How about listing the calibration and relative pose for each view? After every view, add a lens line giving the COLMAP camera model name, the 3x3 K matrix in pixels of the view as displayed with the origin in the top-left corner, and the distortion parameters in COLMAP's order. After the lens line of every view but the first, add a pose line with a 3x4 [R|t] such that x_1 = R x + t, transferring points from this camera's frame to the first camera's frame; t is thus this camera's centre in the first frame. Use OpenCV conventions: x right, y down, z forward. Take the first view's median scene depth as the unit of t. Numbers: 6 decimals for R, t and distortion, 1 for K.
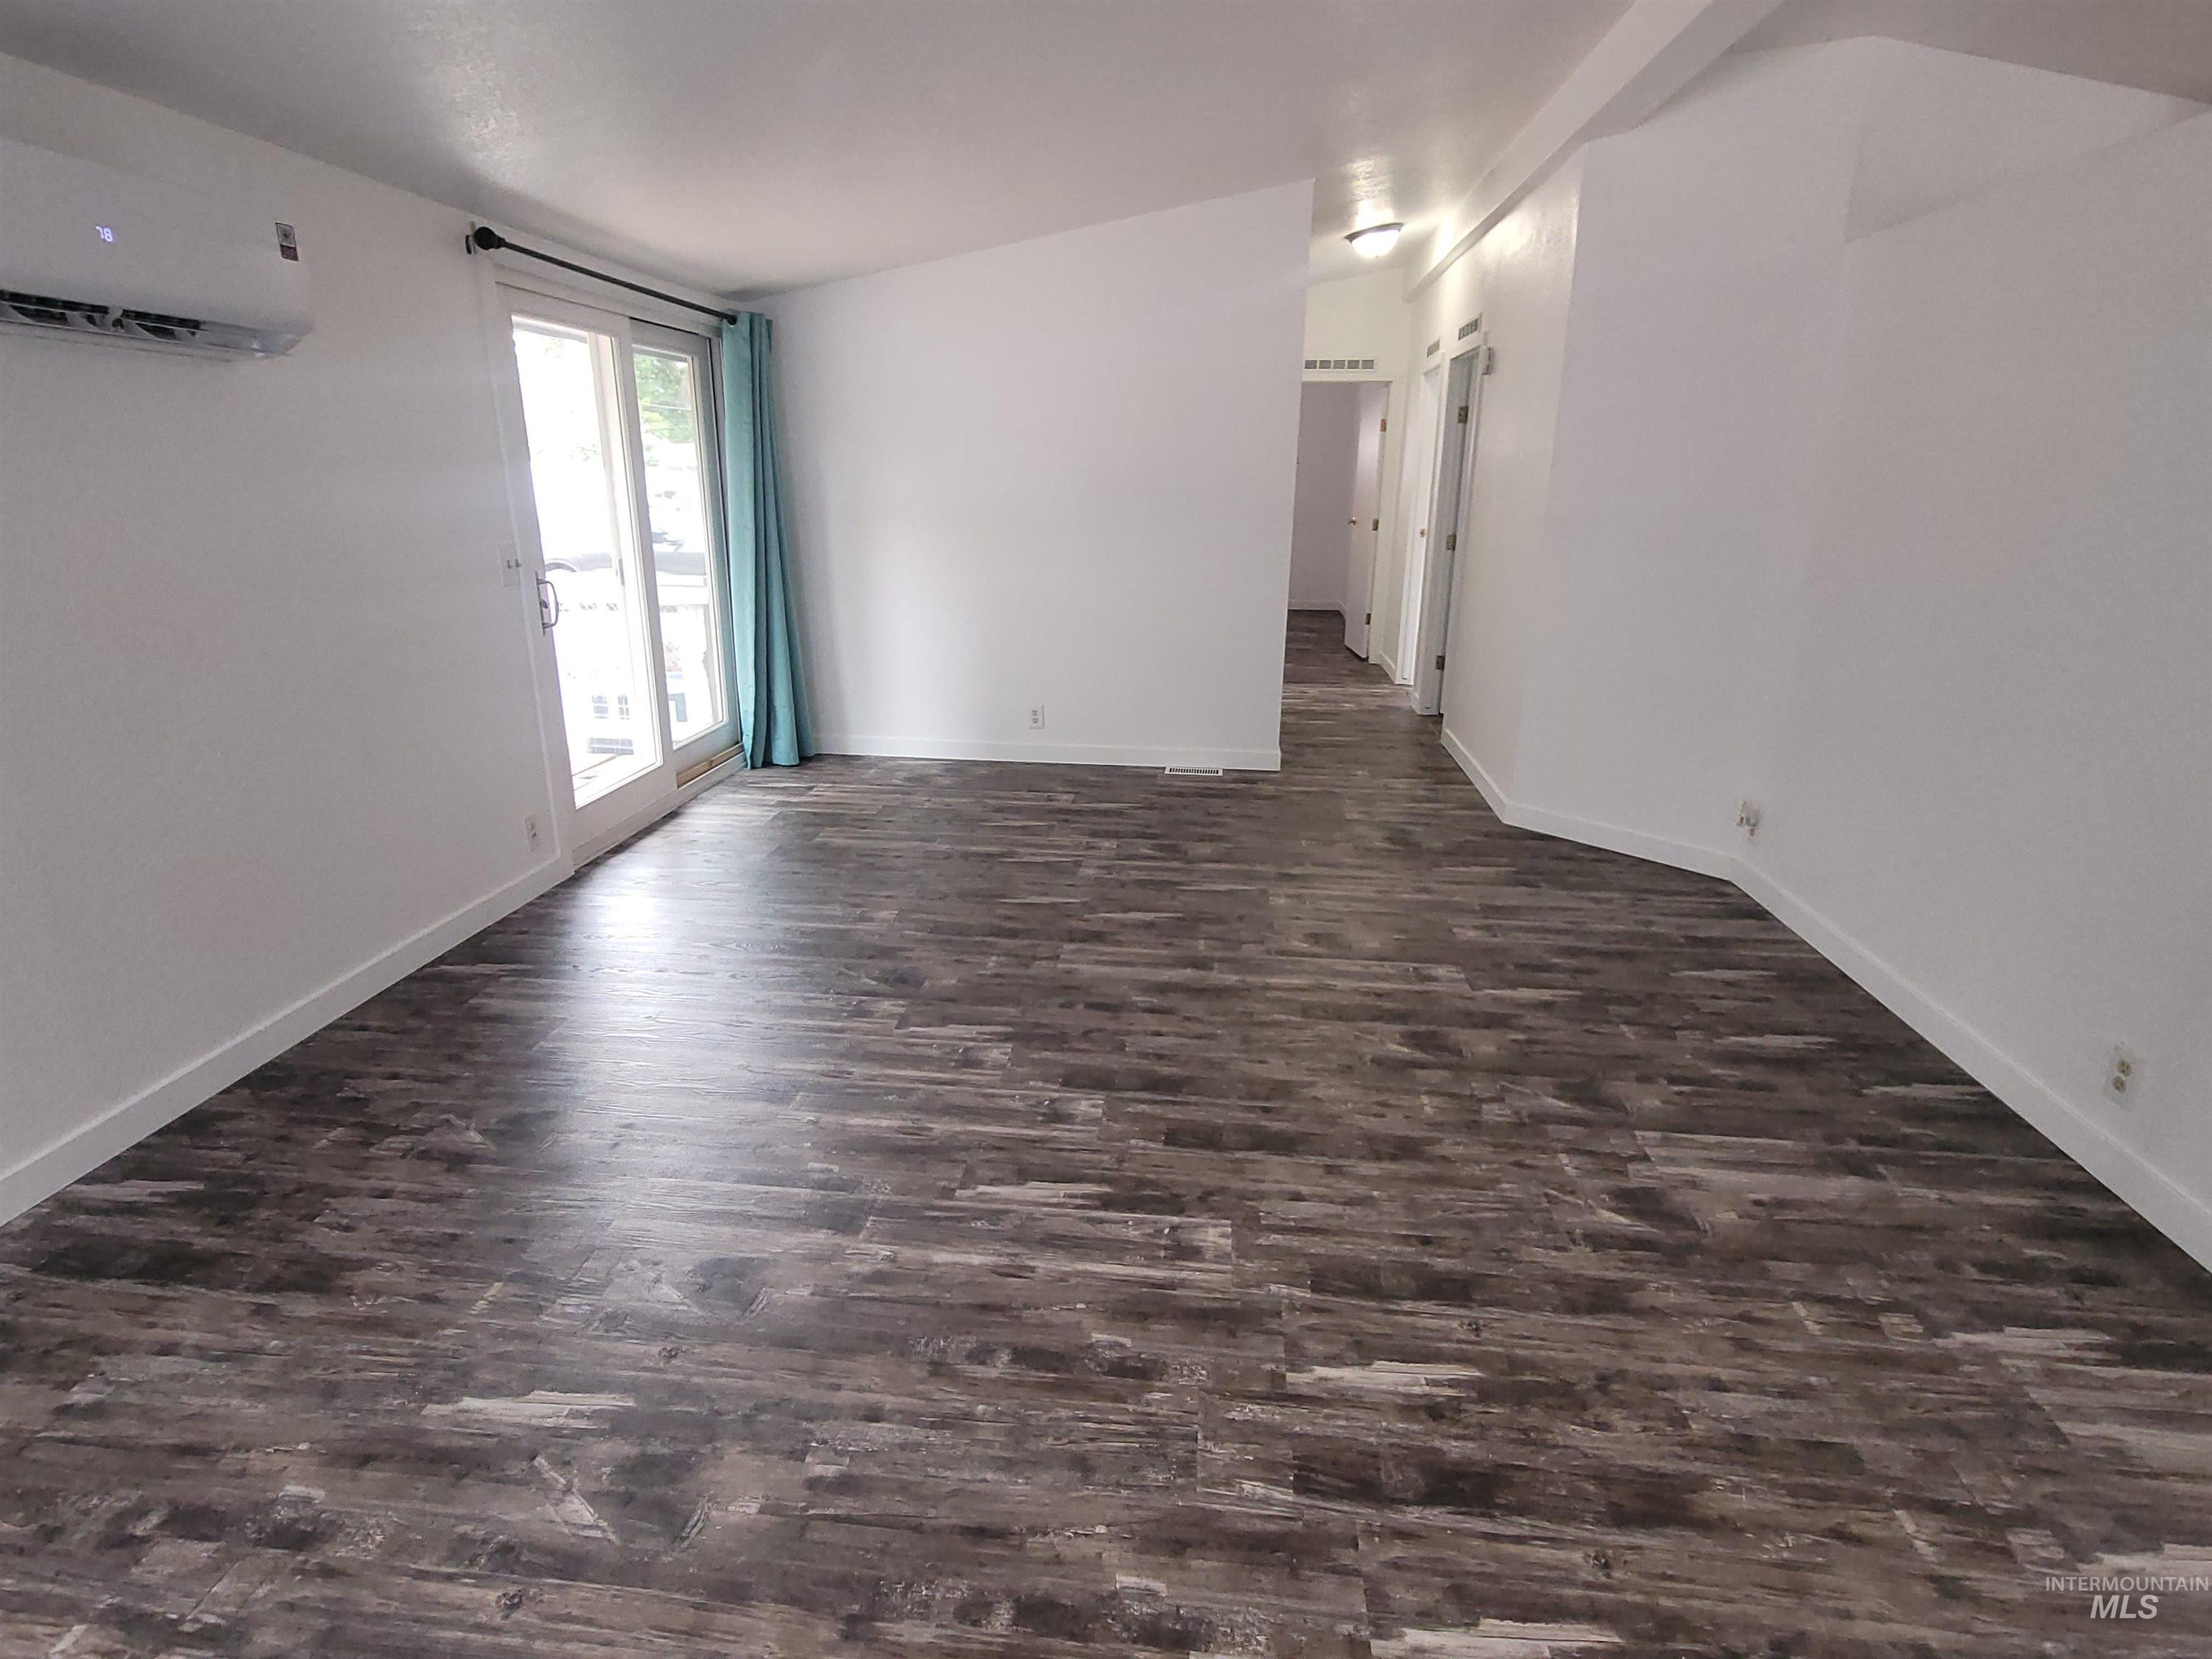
lens RADIAL K [[1140.5, 0, 1106.9], [0, 1140.5, 812.0], [0, 0, 1]] dist [-0.002645, -0.000445]
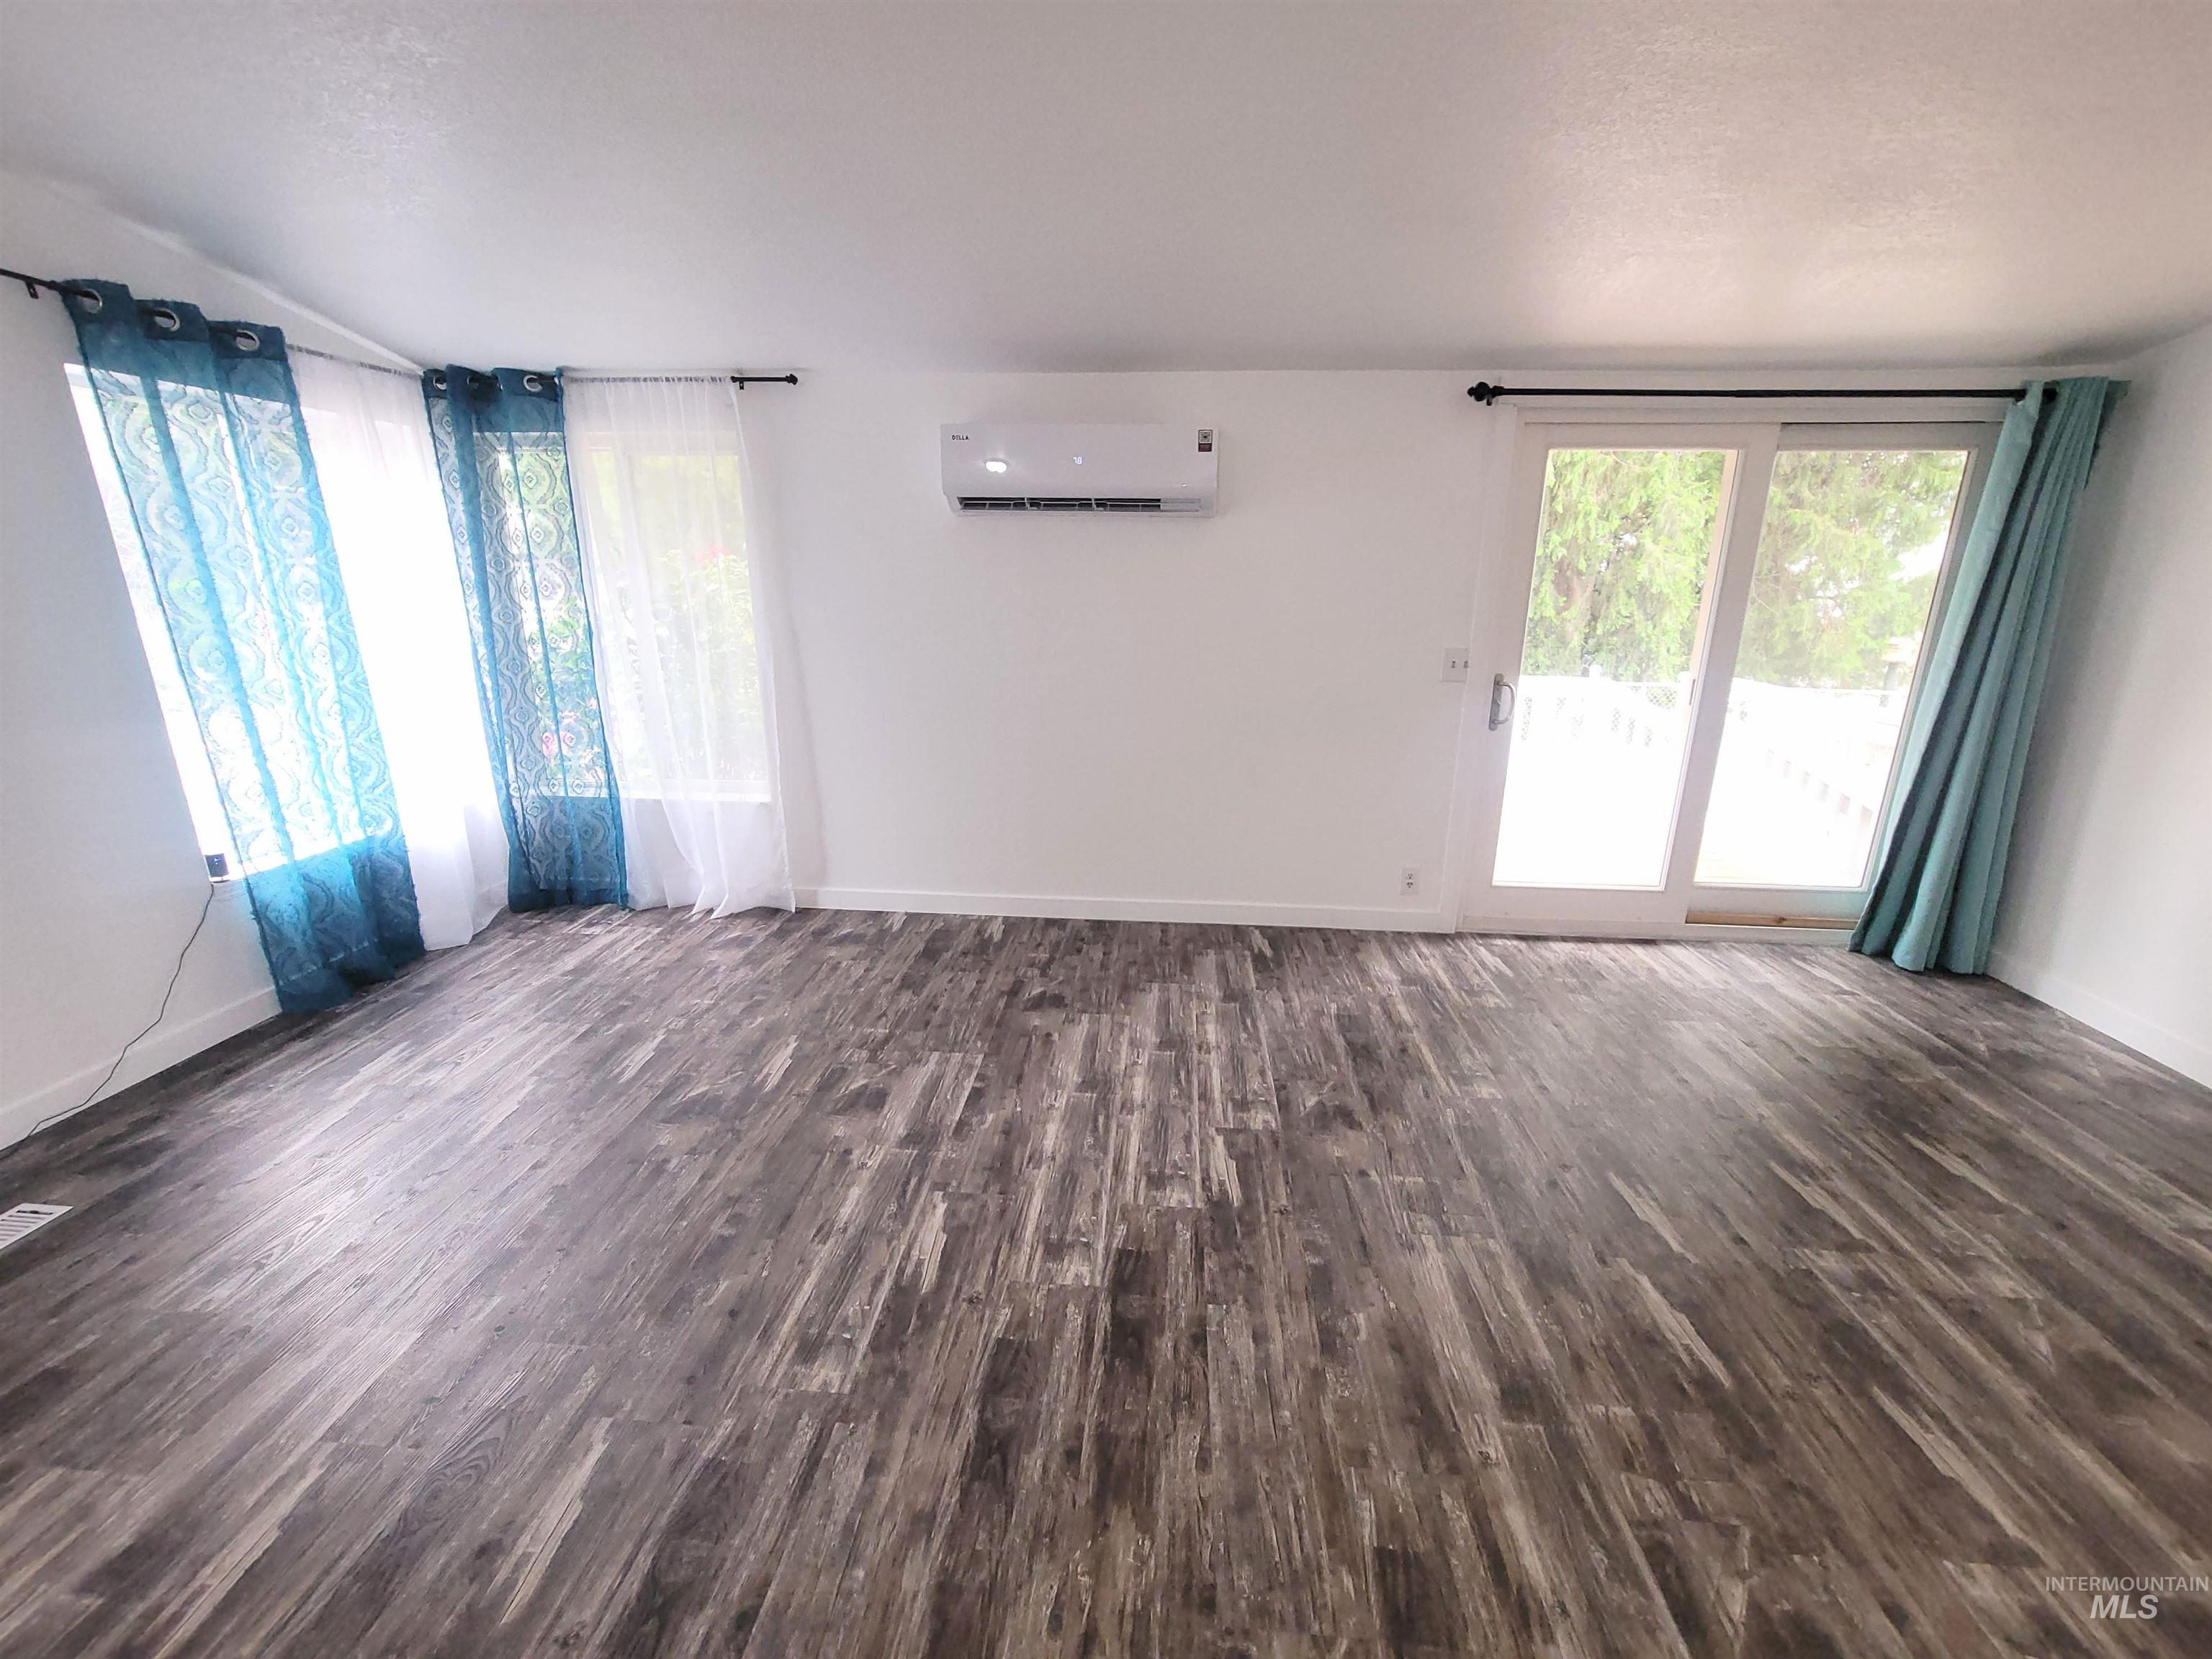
lens RADIAL K [[899.2, 0, 1106.0], [0, 899.2, 829.5], [0, 0, 1]] dist [-0.004527, 0.000235]
pose [[0.022508, 0.266202, -0.963654, 0.550856], [-0.293844, 0.923085, 0.248132, -0.242886], [0.955588, 0.277579, 0.098999, 0.795726]]
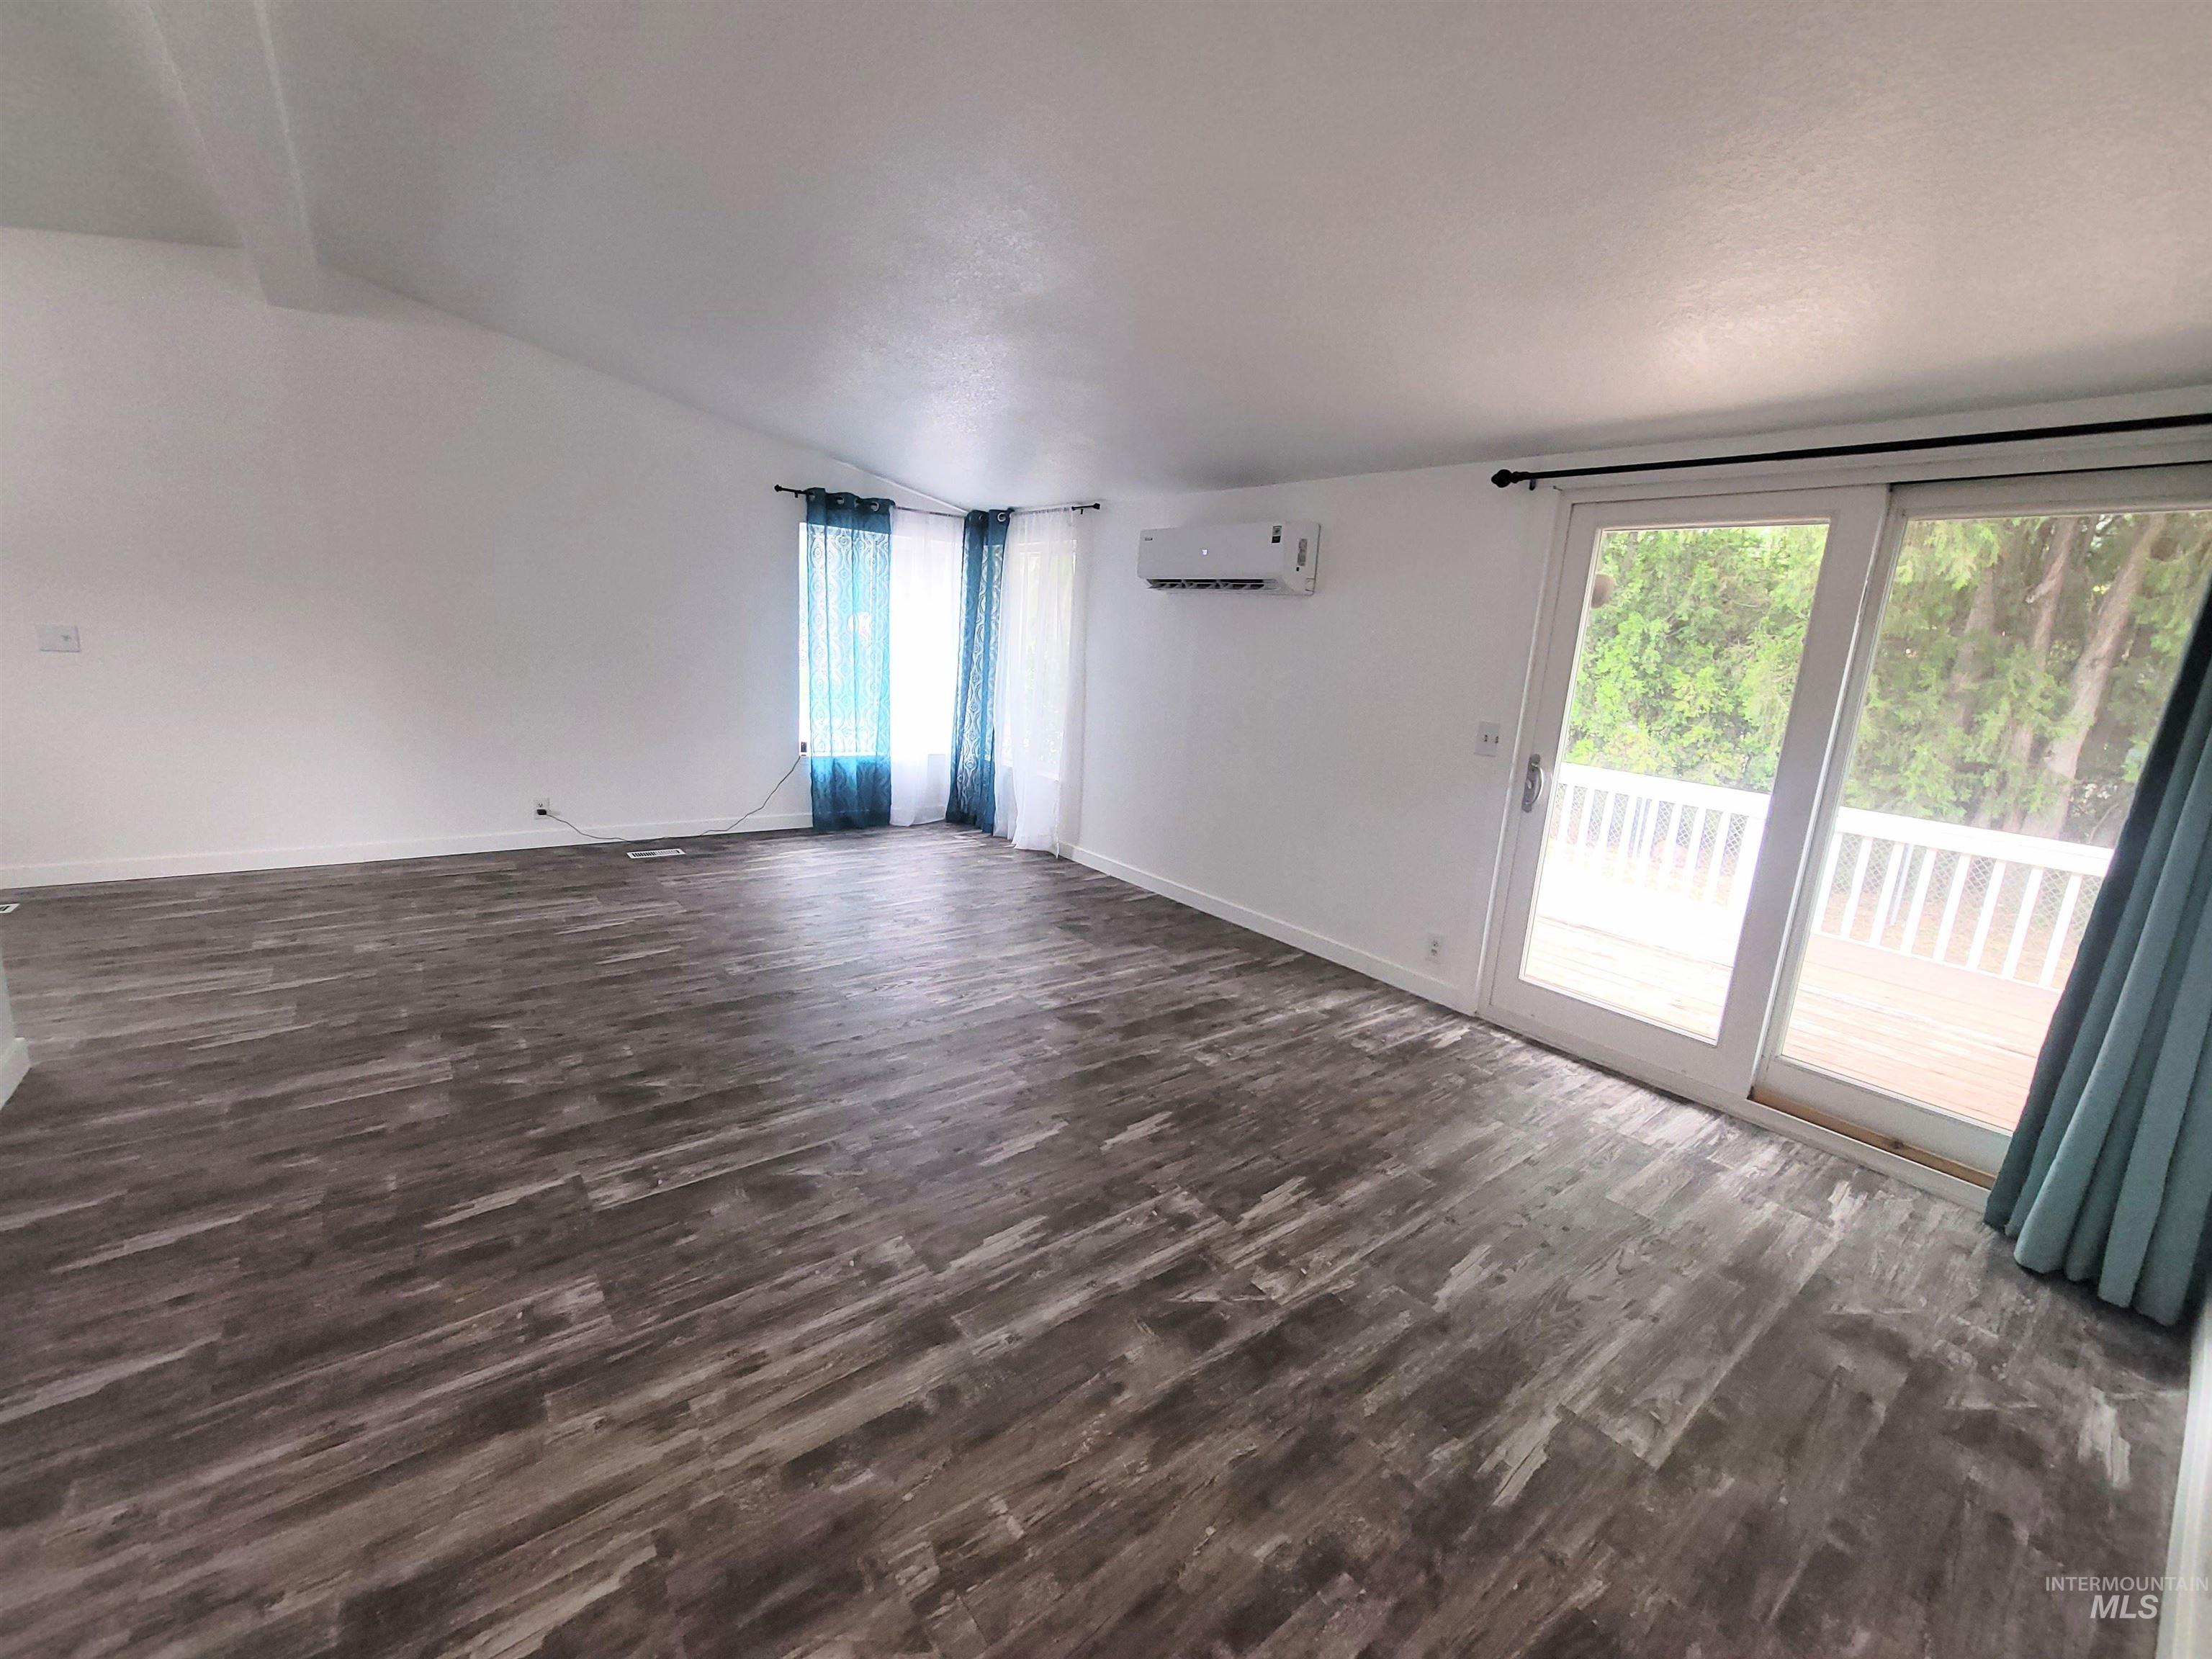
lens RADIAL K [[911.2, 0, 1120.8], [0, 911.2, 840.1], [0, 0, 1]] dist [0.001705, 0.000013]
pose [[-0.710588, 0.091832, -0.697589, 0.565445], [-0.274394, 0.876778, 0.394928, -0.522938], [0.647898, 0.472046, -0.597830, 1.805210]]
